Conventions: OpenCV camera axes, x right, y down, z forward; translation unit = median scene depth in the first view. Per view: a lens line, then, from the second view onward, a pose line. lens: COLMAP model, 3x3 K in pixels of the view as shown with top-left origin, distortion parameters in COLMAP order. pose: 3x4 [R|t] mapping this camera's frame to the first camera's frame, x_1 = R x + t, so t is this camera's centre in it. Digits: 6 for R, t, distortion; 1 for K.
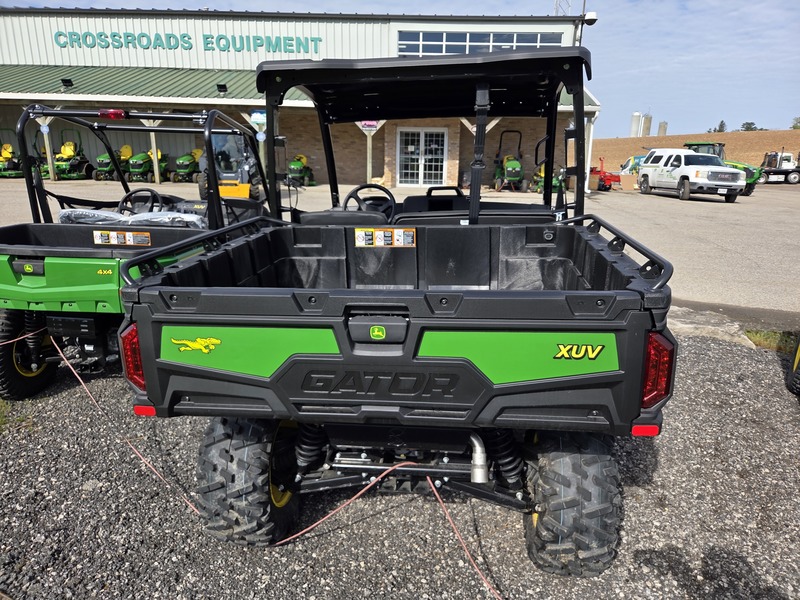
lens RADIAL K [[535.0, 0, 411.4], [0, 535.0, 309.9], [0, 0, 1]] dist [0.052366, -0.041552]
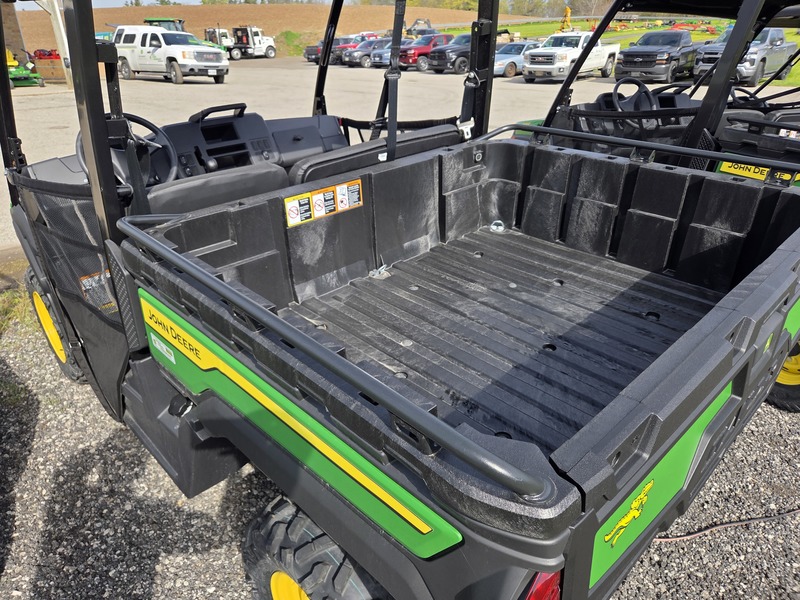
lens RADIAL K [[538.8, 0, 400.3], [0, 538.8, 296.5], [0, 0, 1]] dist [0.058611, -0.046785]
pose [[0.620534, -0.354166, 0.699646, -0.494869], [0.228203, 0.935144, 0.270978, -0.184818], [-0.750241, -0.008490, 0.661110, 0.491122]]
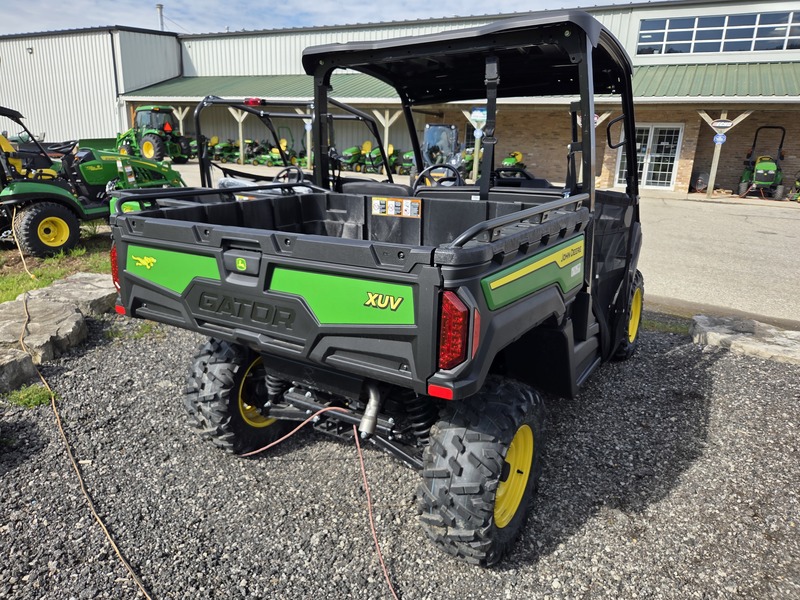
lens RADIAL K [[538.8, 0, 400.3], [0, 538.8, 296.5], [0, 0, 1]] dist [0.058611, -0.046785]
pose [[0.902074, 0.131098, -0.411187, 0.418961], [-0.141128, 0.989973, 0.006020, 0.031717], [0.407854, 0.052599, 0.911531, 0.041057]]
